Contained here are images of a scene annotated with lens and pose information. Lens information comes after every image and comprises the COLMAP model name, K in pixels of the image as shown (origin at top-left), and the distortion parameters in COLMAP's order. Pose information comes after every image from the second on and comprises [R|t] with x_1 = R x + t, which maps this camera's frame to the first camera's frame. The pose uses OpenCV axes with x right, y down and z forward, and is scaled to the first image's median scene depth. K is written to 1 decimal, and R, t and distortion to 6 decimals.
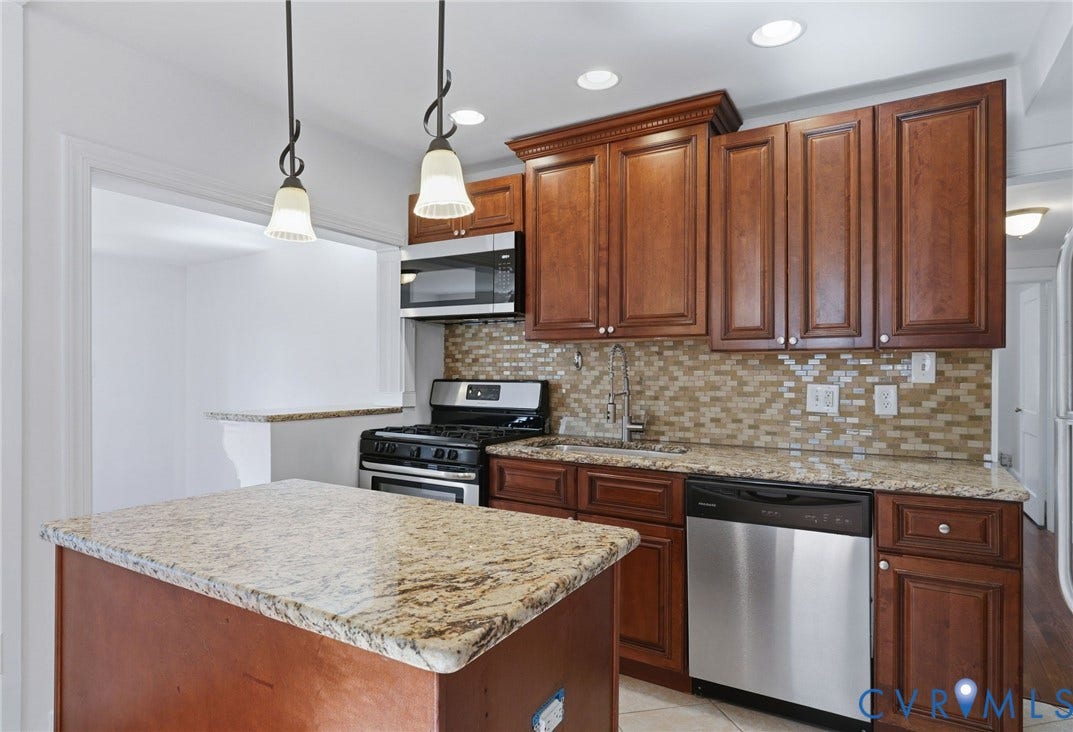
lens RADIAL K [[635.7, 0, 560.1], [0, 635.7, 372.7], [0, 0, 1]] dist [-0.001746, -0.000726]
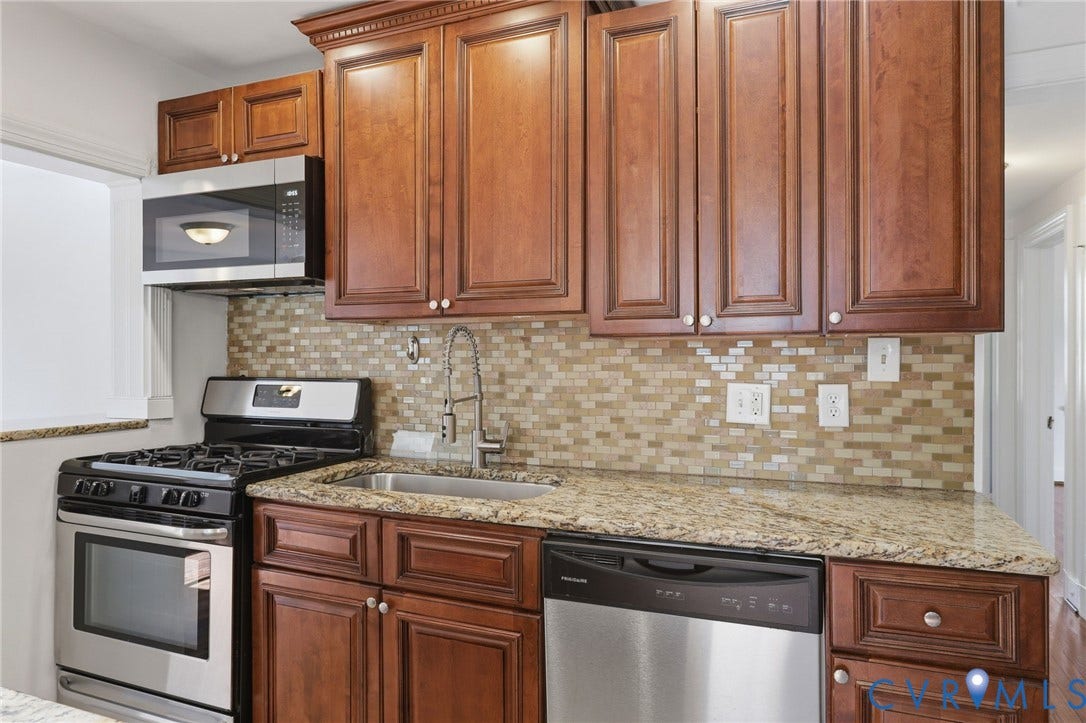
lens RADIAL K [[670.7, 0, 590.6], [0, 670.7, 359.6], [0, 0, 1]] dist [-0.003000, 0.000018]
pose [[0.987583, -0.004243, 0.157039, 0.120495], [0.004100, 0.999991, 0.001234, -0.009377], [-0.157043, -0.000575, 0.987592, 0.285275]]
